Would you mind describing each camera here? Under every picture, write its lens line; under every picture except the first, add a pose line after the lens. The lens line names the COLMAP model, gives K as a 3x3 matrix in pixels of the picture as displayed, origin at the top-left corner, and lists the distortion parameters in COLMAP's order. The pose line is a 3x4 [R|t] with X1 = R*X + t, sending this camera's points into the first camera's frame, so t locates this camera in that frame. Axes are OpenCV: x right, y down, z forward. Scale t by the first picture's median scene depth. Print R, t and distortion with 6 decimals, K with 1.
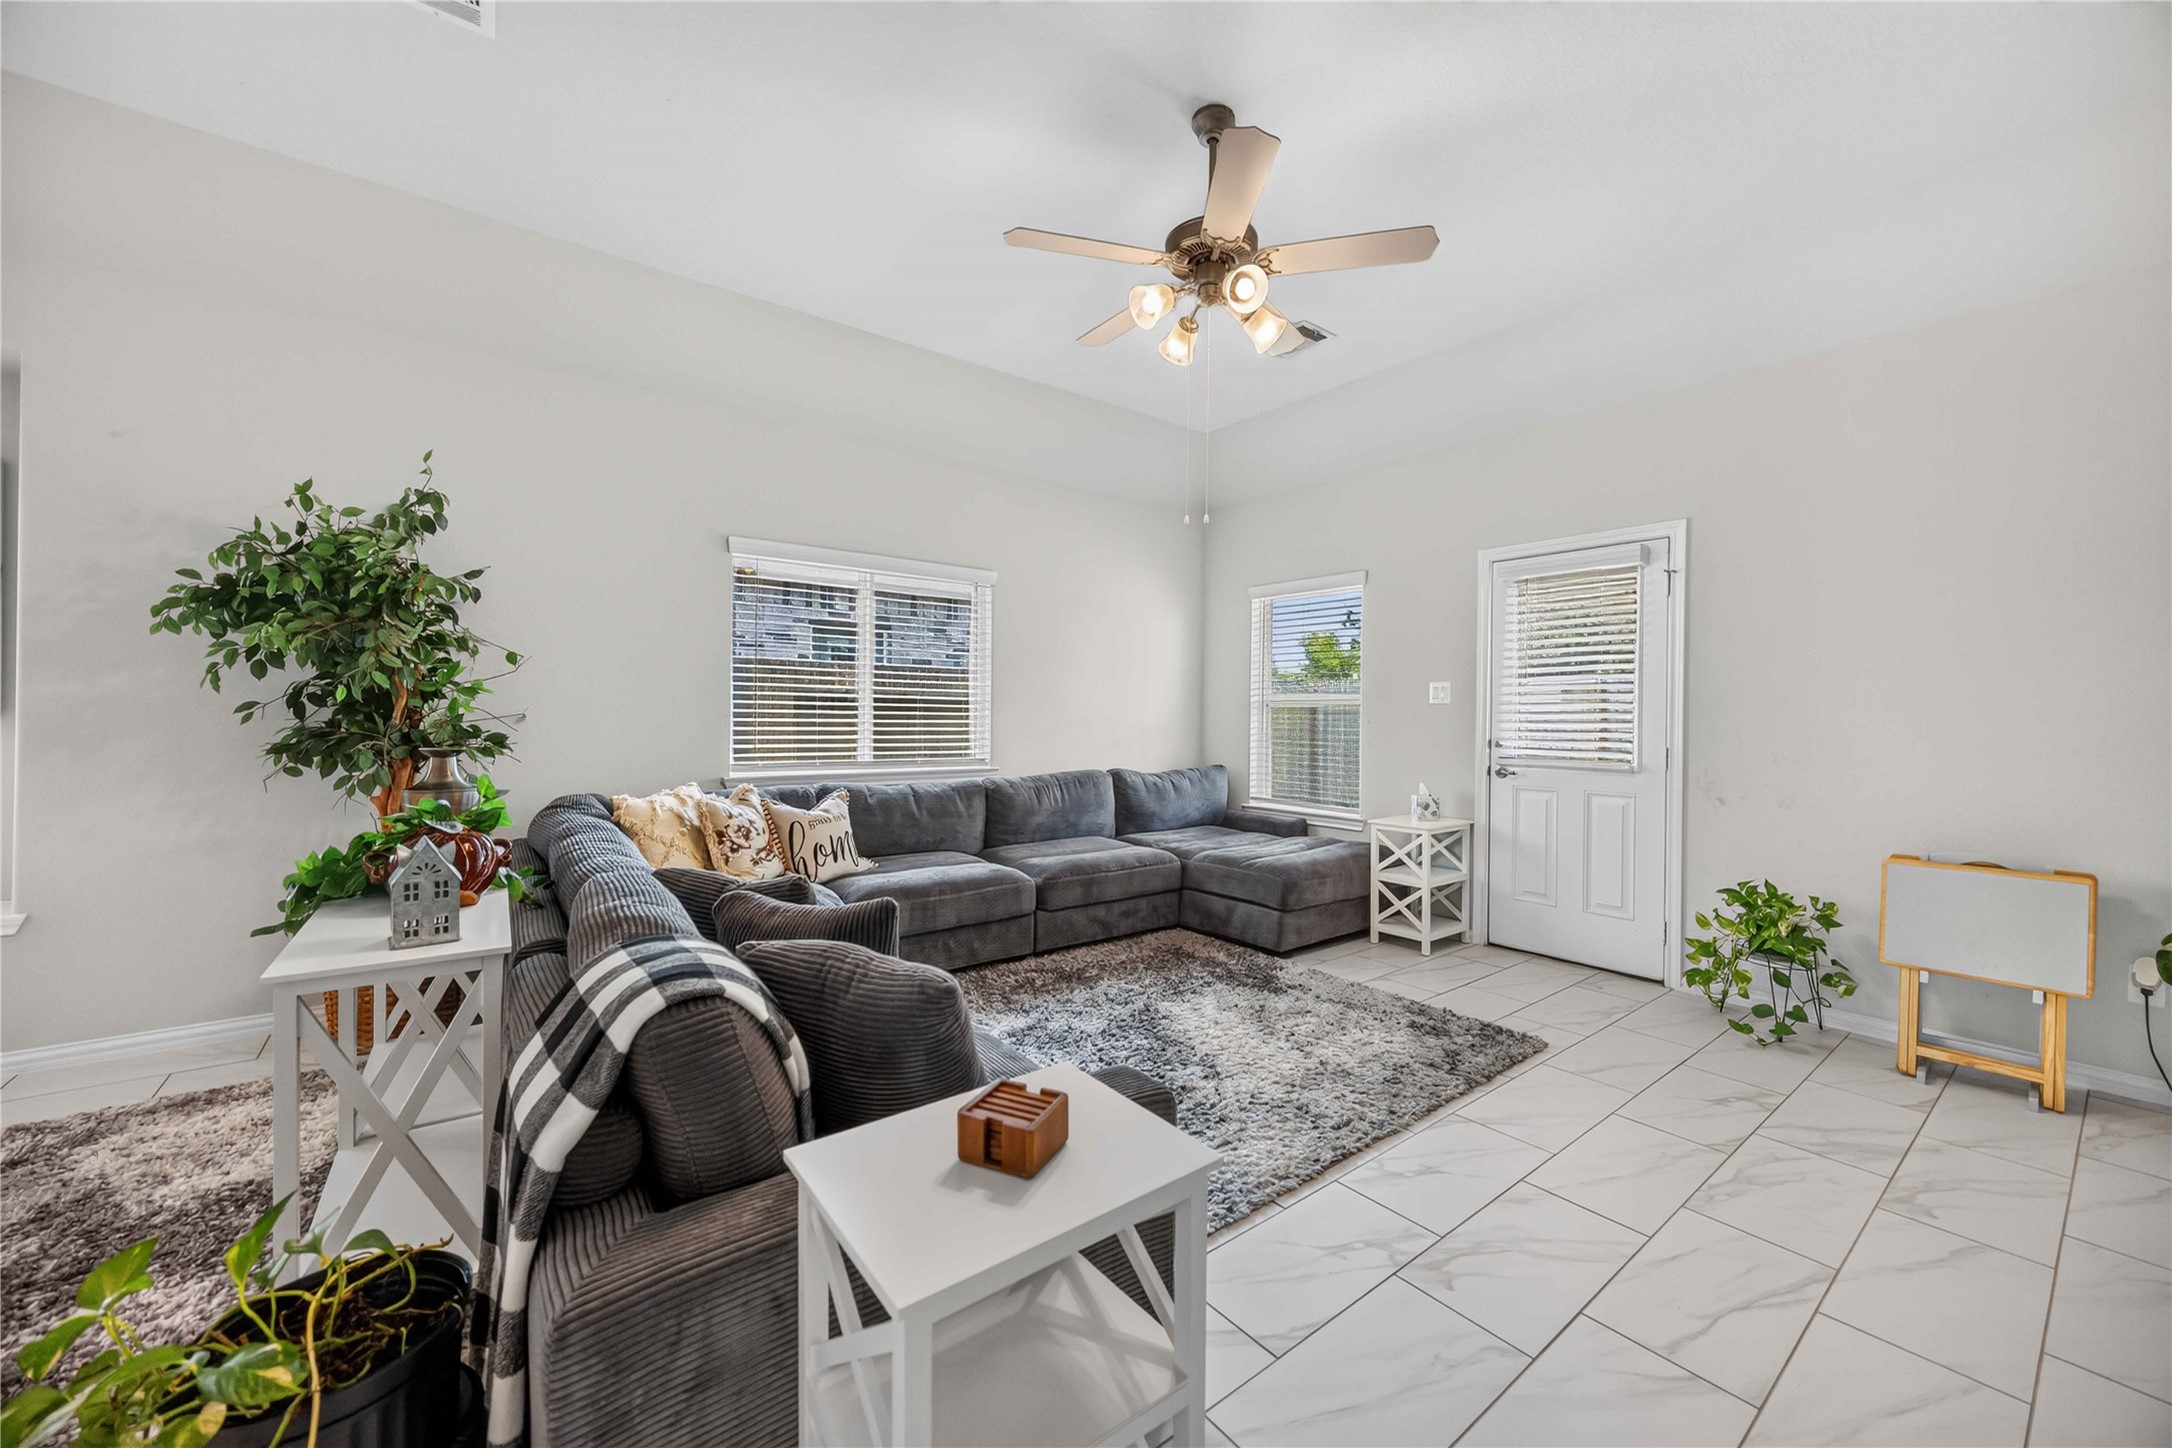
lens RADIAL K [[825.2, 0, 1085.6], [0, 825.2, 720.0], [0, 0, 1]] dist [-0.003044, -0.000182]
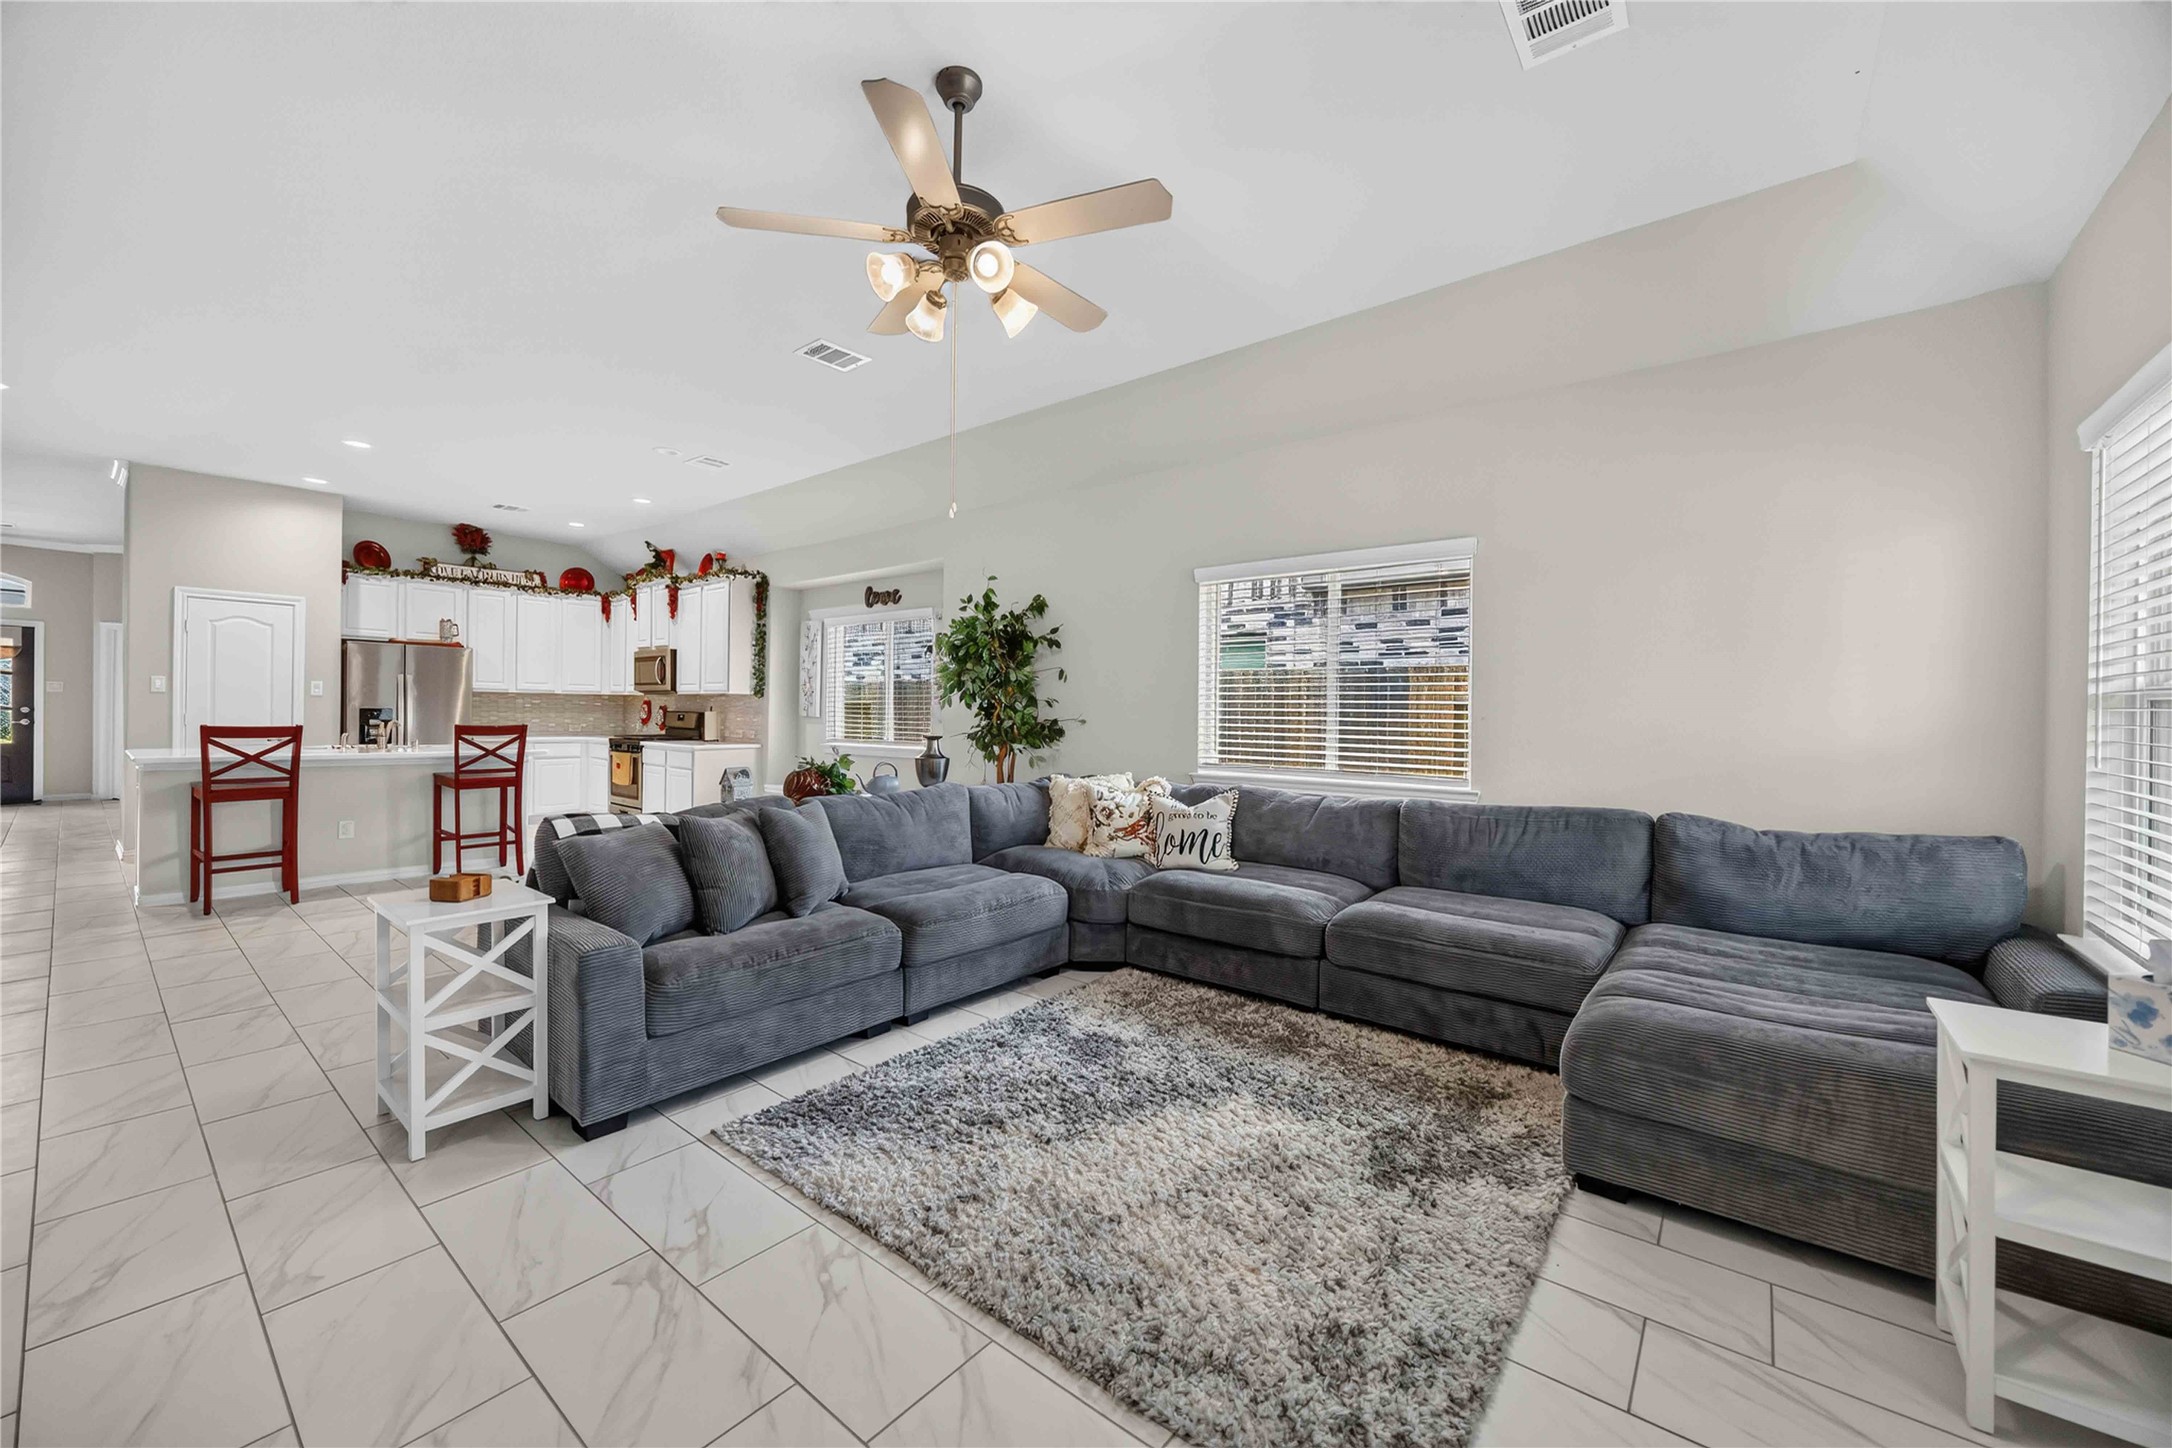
lens RADIAL K [[825.2, 0, 1087.2], [0, 825.2, 719.1], [0, 0, 1]] dist [-0.003044, -0.000182]
pose [[0.228193, -0.006190, -0.973596, 0.848654], [-0.019755, 0.999744, -0.010987, 0.010087], [0.973416, 0.021740, 0.228012, 0.727094]]
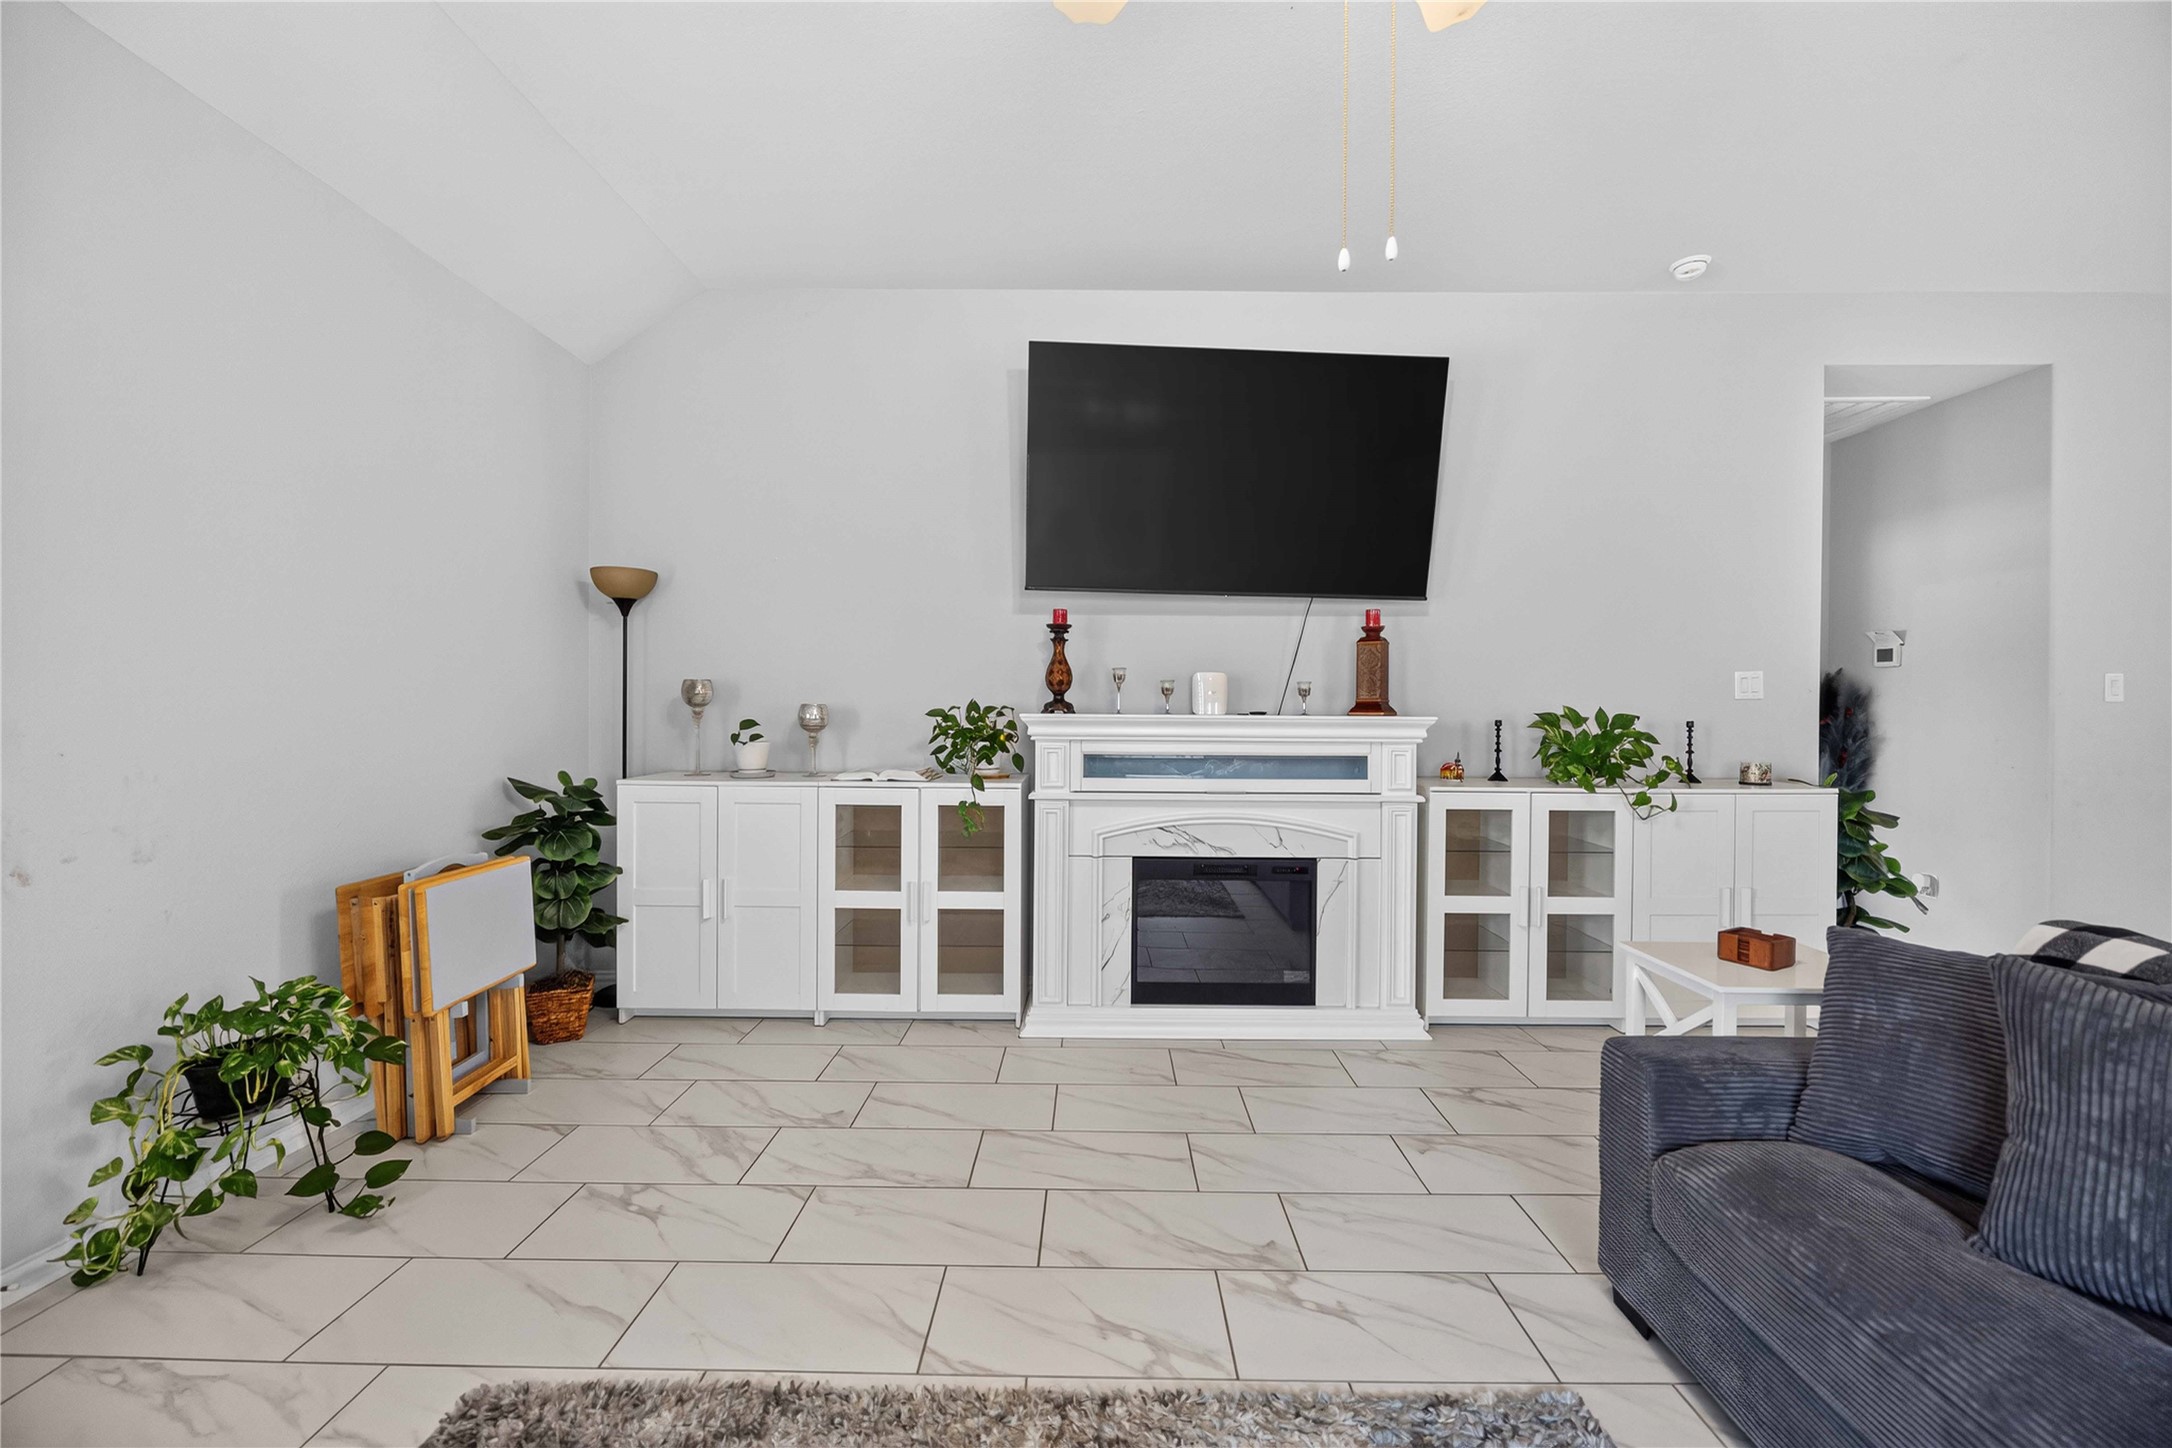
lens RADIAL K [[825.2, 0, 1095.7], [0, 825.2, 725.5], [0, 0, 1]] dist [-0.003044, -0.000182]
pose [[-0.796385, -0.022650, 0.604365, -0.005909], [-0.000993, 0.999346, 0.036143, -0.013433], [-0.604789, 0.028184, -0.795887, 1.096867]]
